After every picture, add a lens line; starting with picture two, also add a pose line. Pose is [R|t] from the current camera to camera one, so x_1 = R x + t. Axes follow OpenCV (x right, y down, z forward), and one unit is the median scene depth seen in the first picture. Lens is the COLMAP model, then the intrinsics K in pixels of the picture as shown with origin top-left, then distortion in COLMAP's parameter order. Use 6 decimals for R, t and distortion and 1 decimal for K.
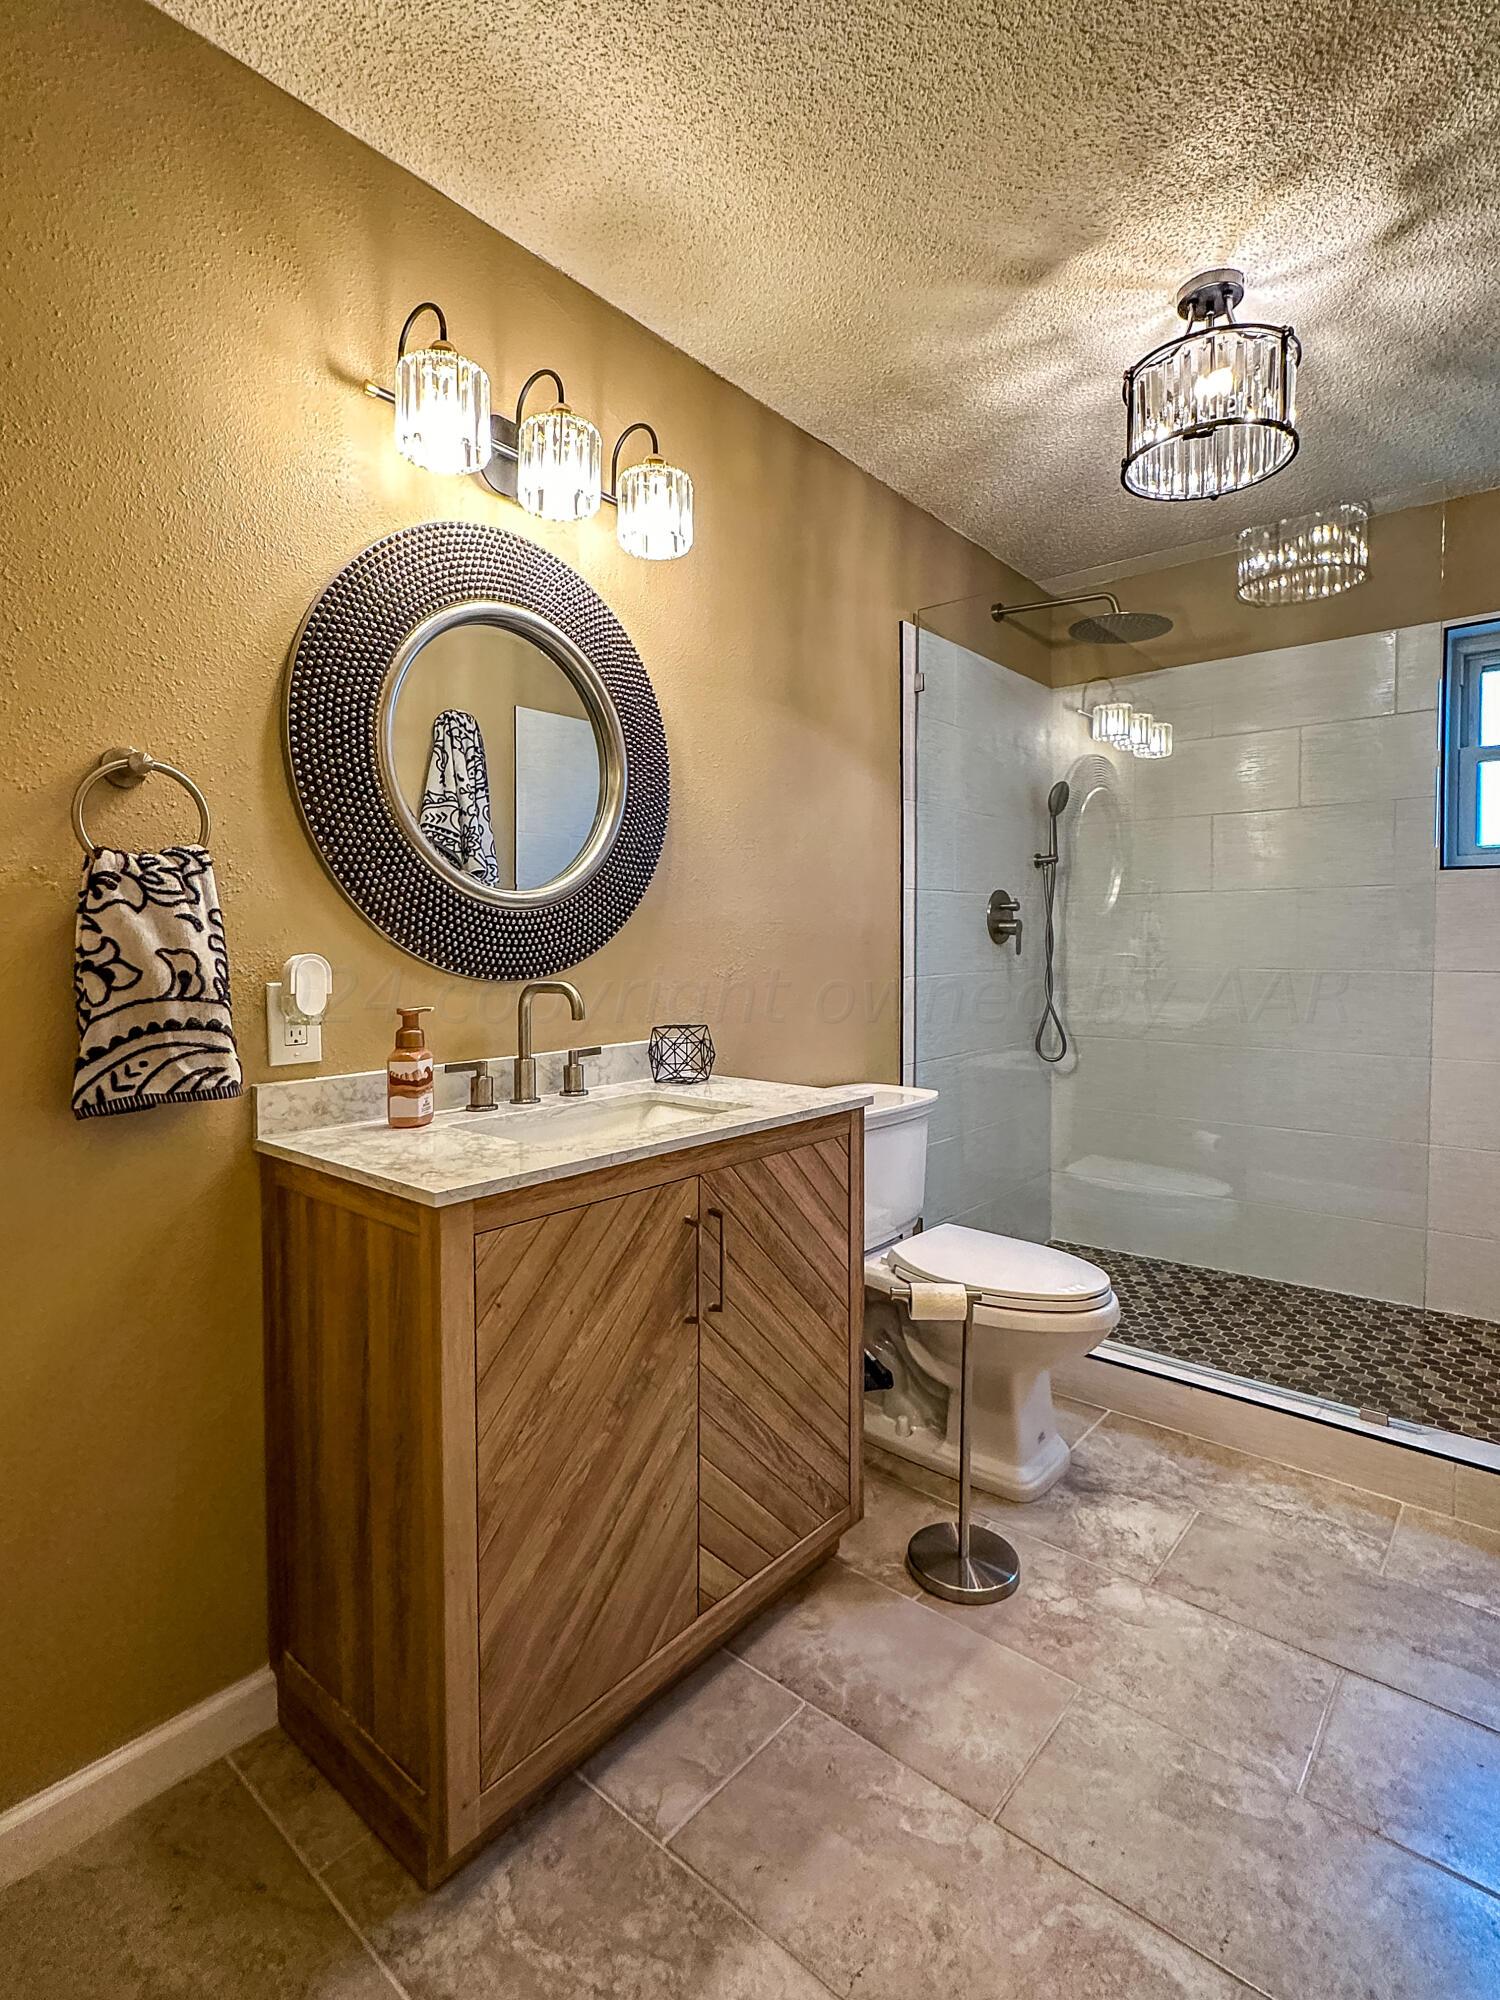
lens RADIAL K [[1011.4, 0, 752.2], [0, 1011.4, 996.3], [0, 0, 1]] dist [-0.000893, 0.001607]
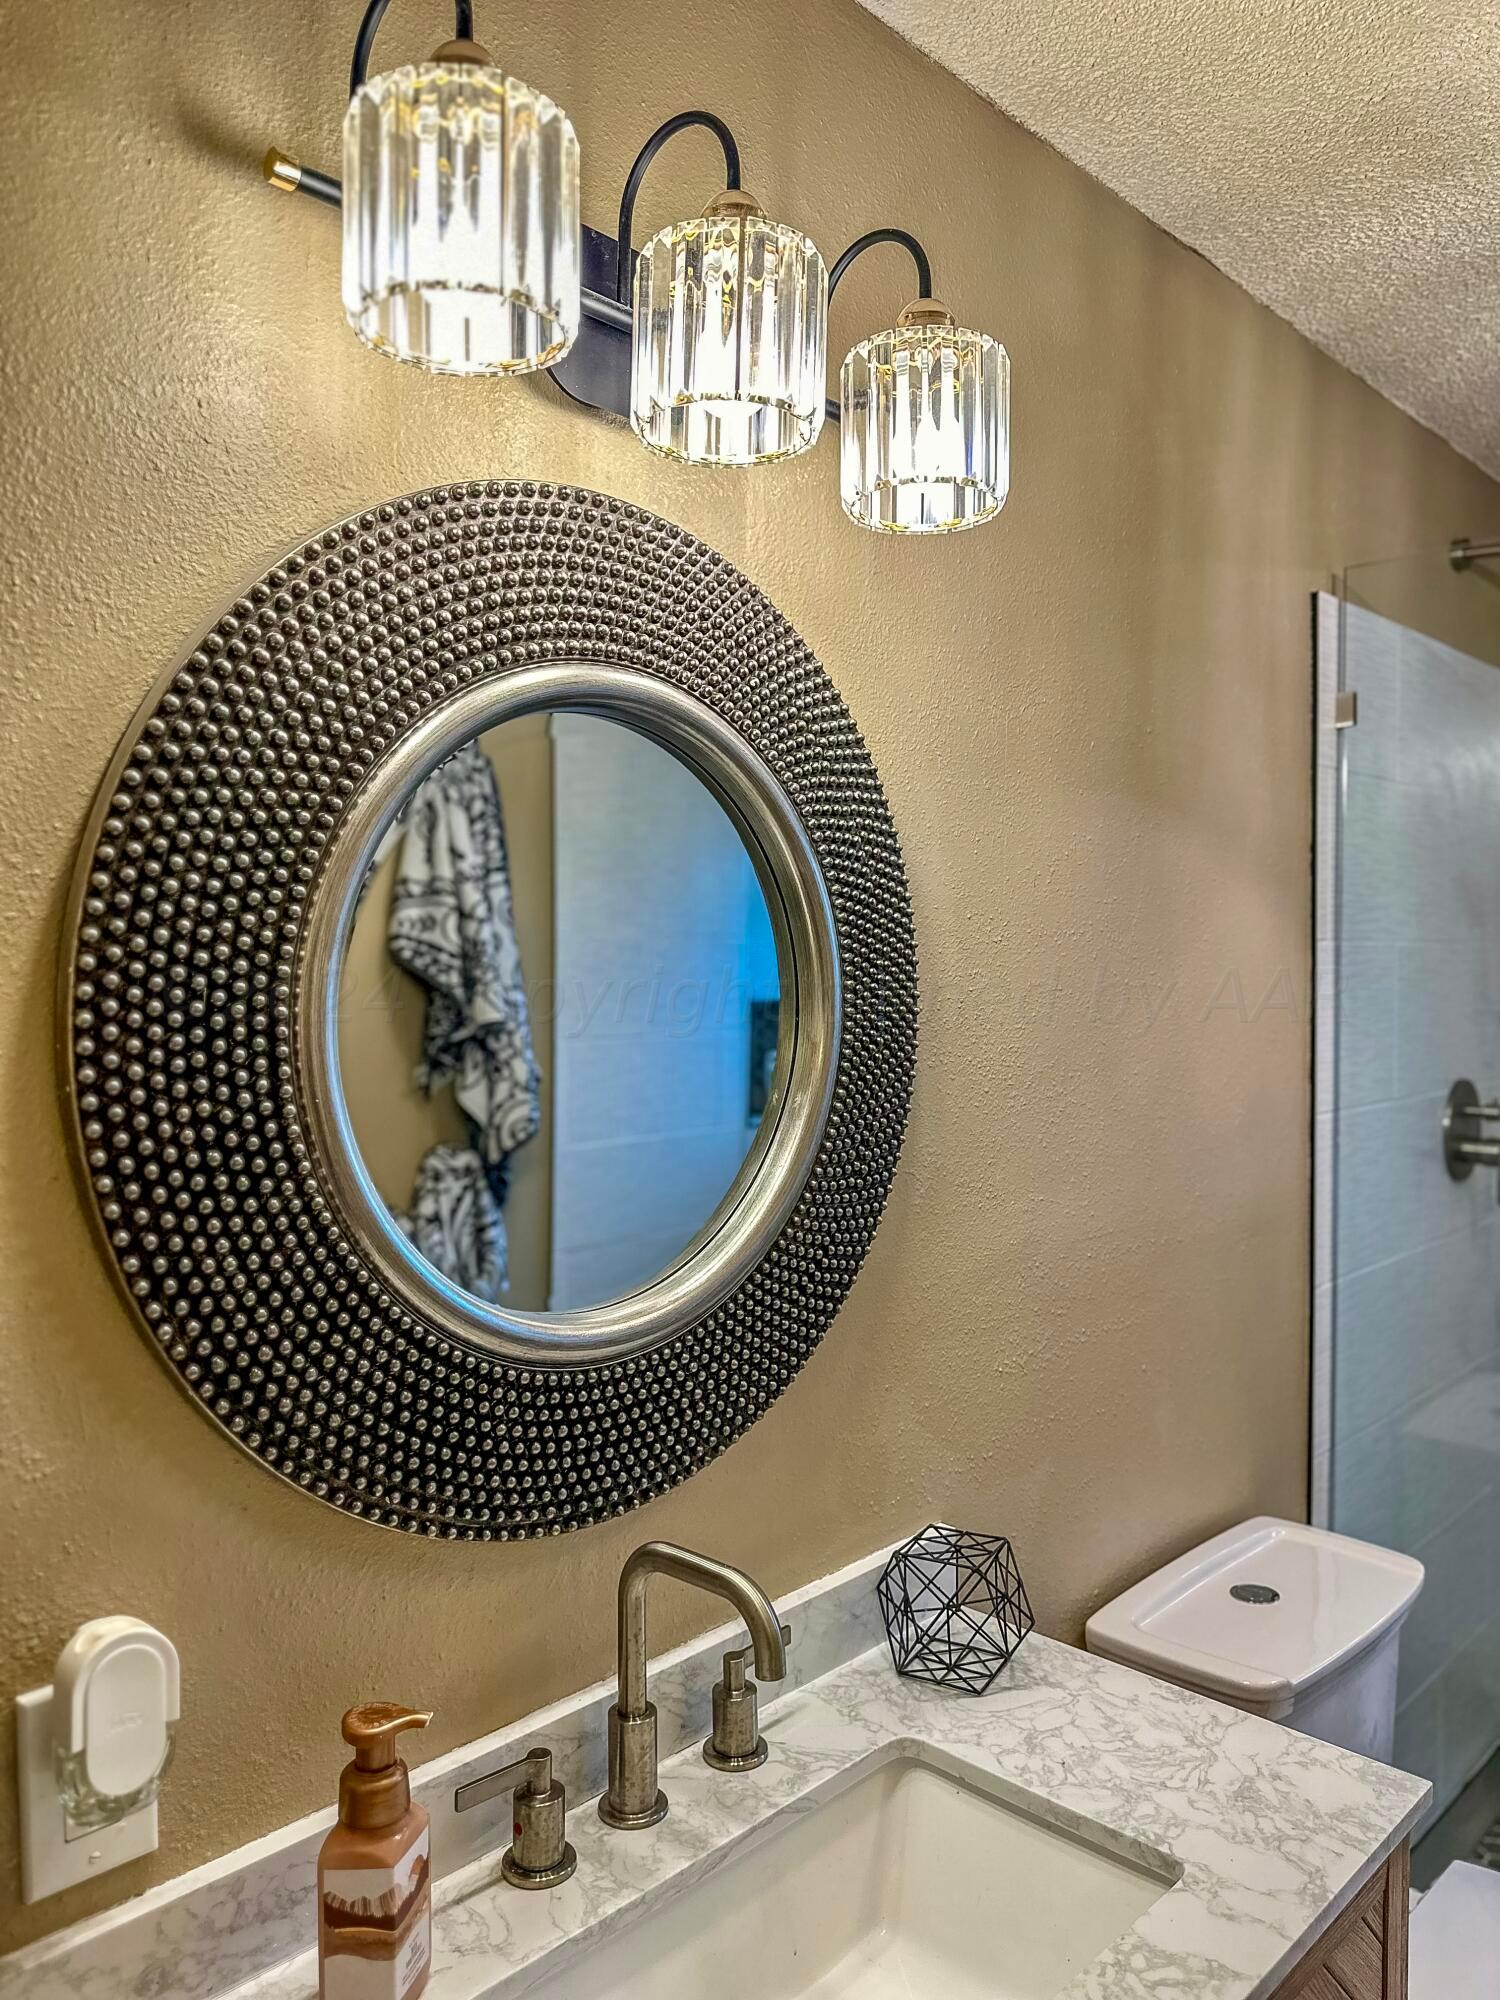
lens RADIAL K [[1388.5, 0, 751.1], [0, 1388.5, 1002.5], [0, 0, 1]] dist [0.013326, -0.017878]
pose [[0.998276, 0.006037, -0.058385, -0.150364], [-0.005469, 0.999936, 0.009882, -0.264719], [0.058441, -0.009546, 0.998245, 0.436343]]
